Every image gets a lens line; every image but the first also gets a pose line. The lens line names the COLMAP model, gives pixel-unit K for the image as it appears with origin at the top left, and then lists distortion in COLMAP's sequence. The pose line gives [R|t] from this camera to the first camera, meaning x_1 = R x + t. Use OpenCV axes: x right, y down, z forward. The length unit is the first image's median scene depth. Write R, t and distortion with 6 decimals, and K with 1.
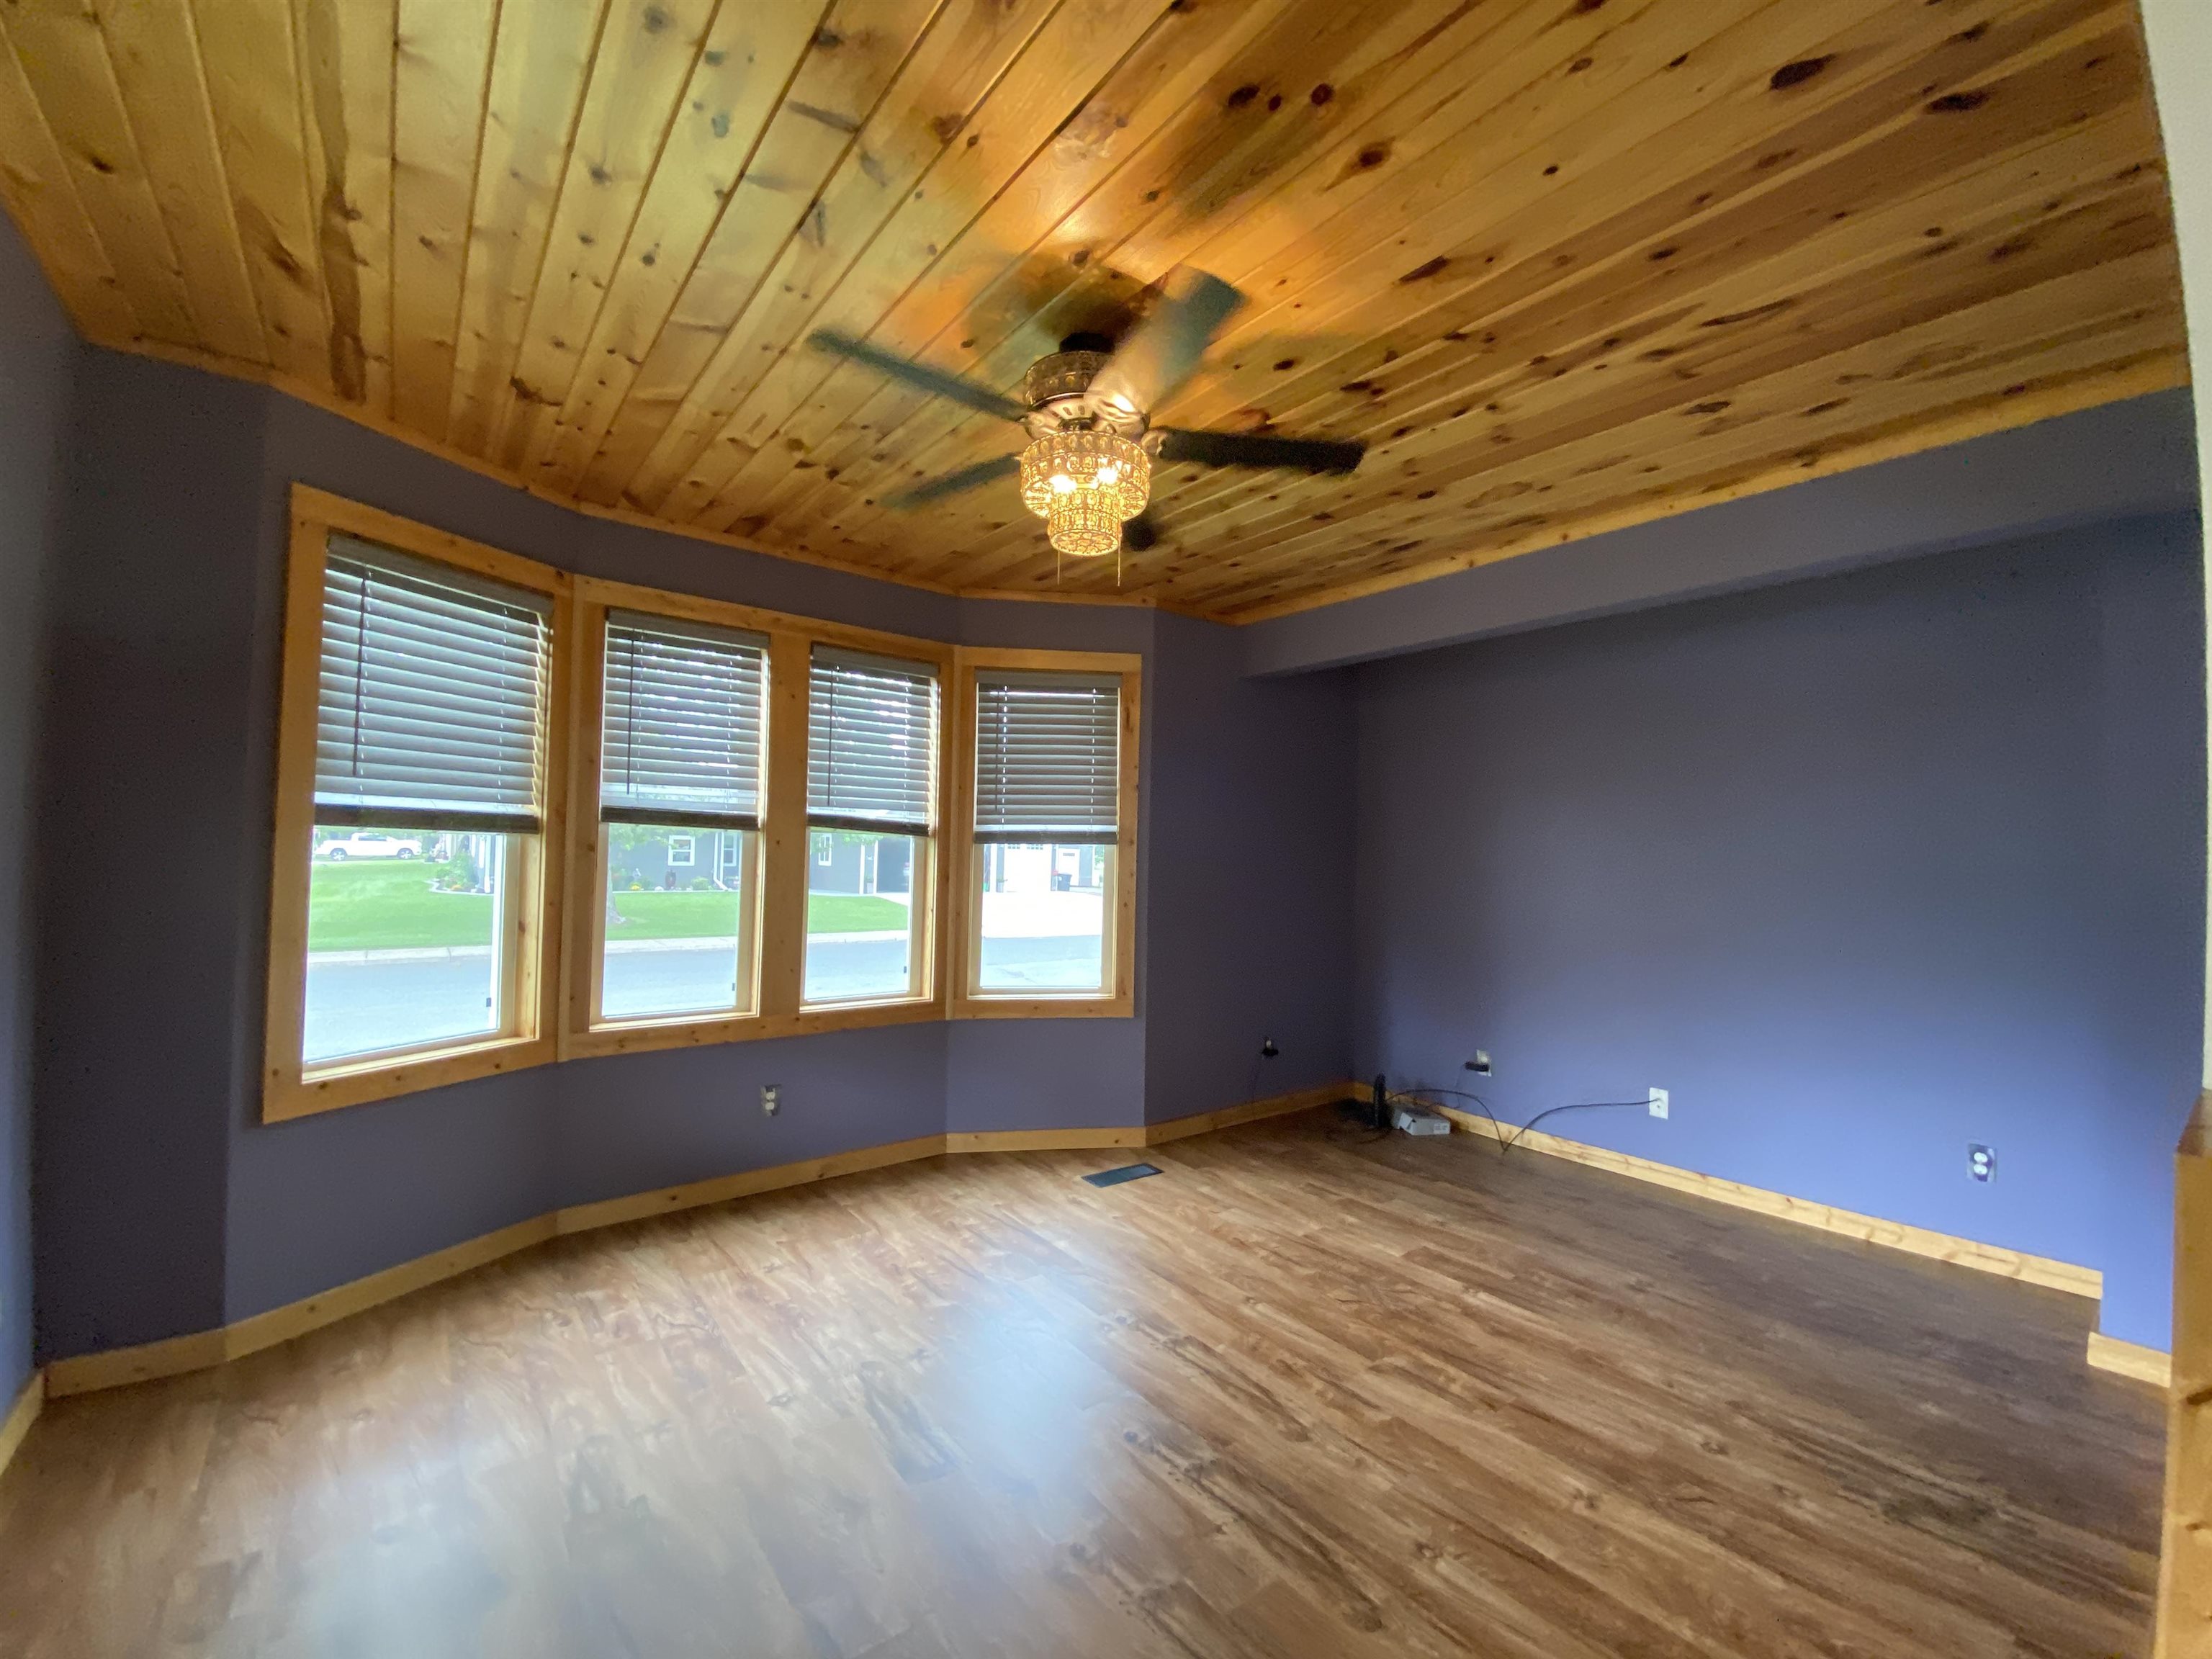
lens RADIAL K [[874.3, 0, 1106.0], [0, 874.3, 829.5], [0, 0, 1]] dist [0.000216, -0.019088]
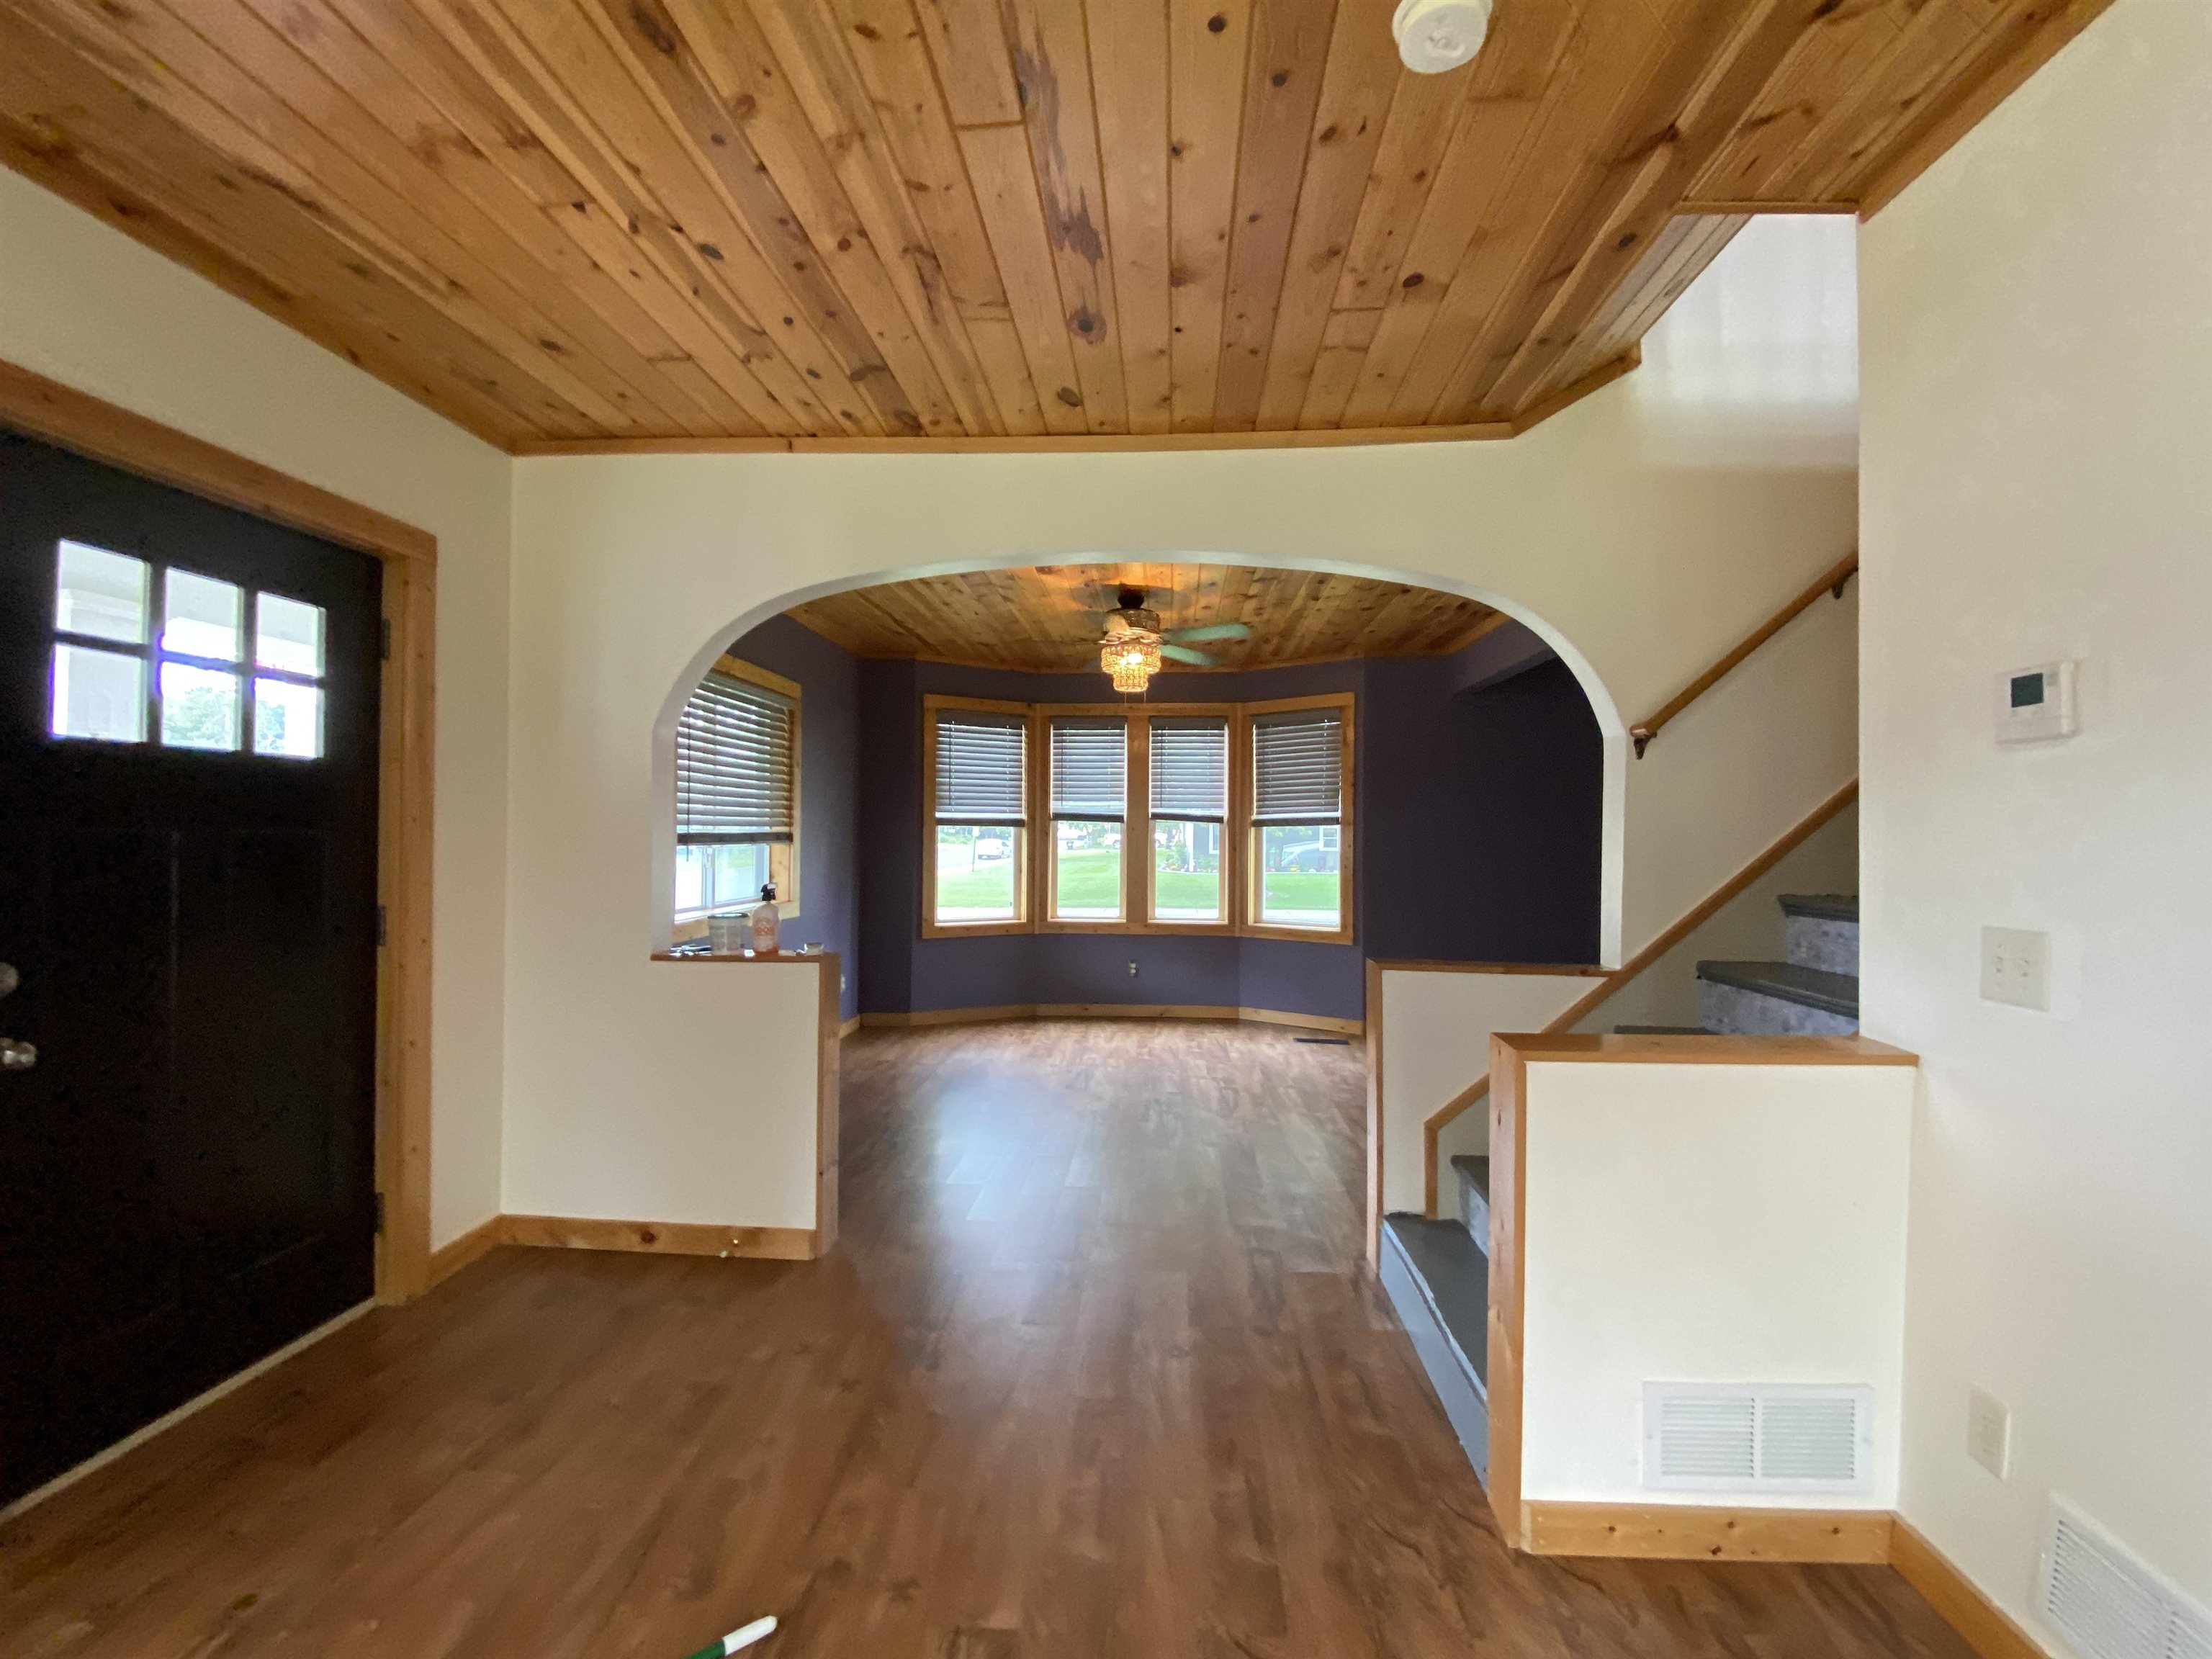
lens RADIAL K [[874.3, 0, 1106.0], [0, 874.3, 829.5], [0, 0, 1]] dist [0.000216, -0.019088]
pose [[0.733236, -0.024644, -0.679527, 0.877246], [0.030159, 0.999538, -0.003707, 0.022139], [0.679305, -0.017776, 0.733641, -0.408787]]
